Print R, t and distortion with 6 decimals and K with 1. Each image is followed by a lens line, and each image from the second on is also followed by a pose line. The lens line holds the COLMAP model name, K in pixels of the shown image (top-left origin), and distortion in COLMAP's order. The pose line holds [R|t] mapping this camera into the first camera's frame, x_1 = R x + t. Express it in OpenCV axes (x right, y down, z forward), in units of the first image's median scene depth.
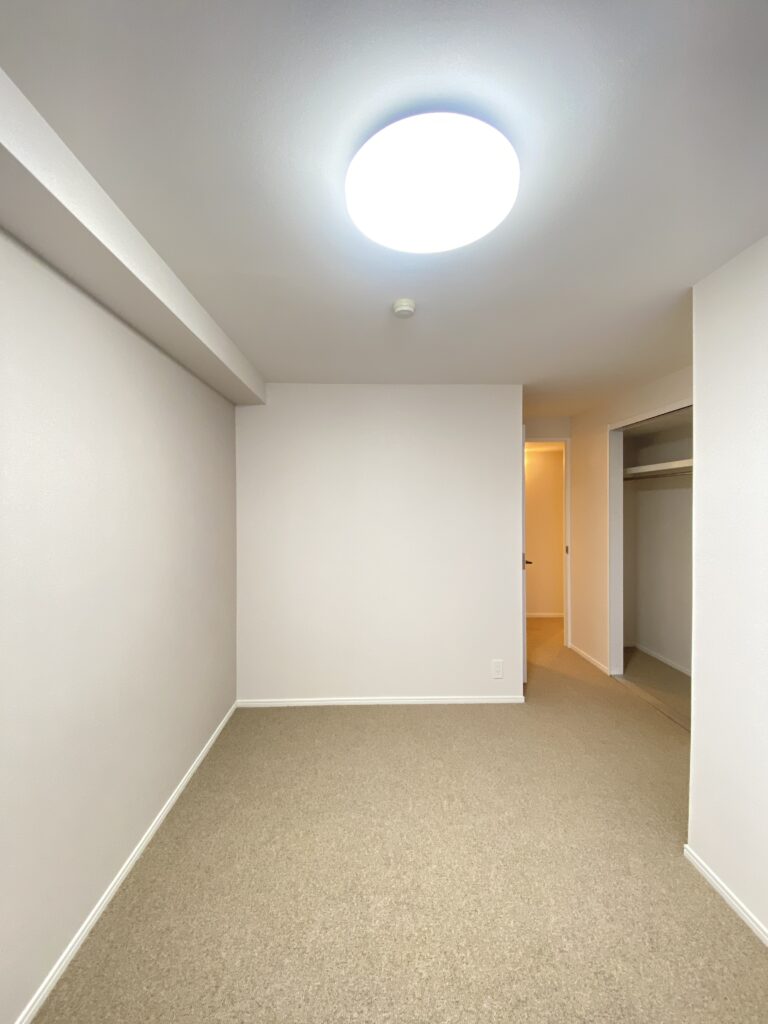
lens RADIAL K [[417.5, 0, 384.0], [0, 417.5, 512.0], [0, 0, 1]] dist [0.001251, -0.000116]
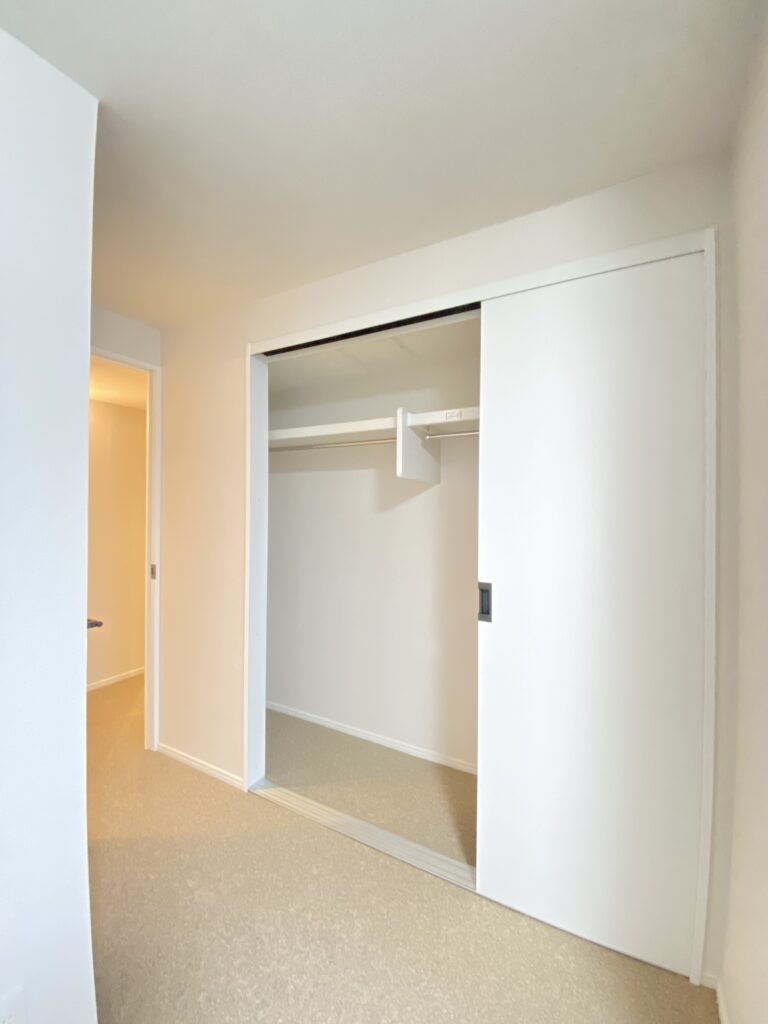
lens RADIAL K [[417.5, 0, 384.0], [0, 417.5, 512.0], [0, 0, 1]] dist [0.001251, -0.000116]
pose [[0.497577, -0.002465, 0.867416, 0.141035], [-0.015177, 0.999818, 0.011548, 0.003271], [-0.867287, -0.018910, 0.497449, 0.562007]]
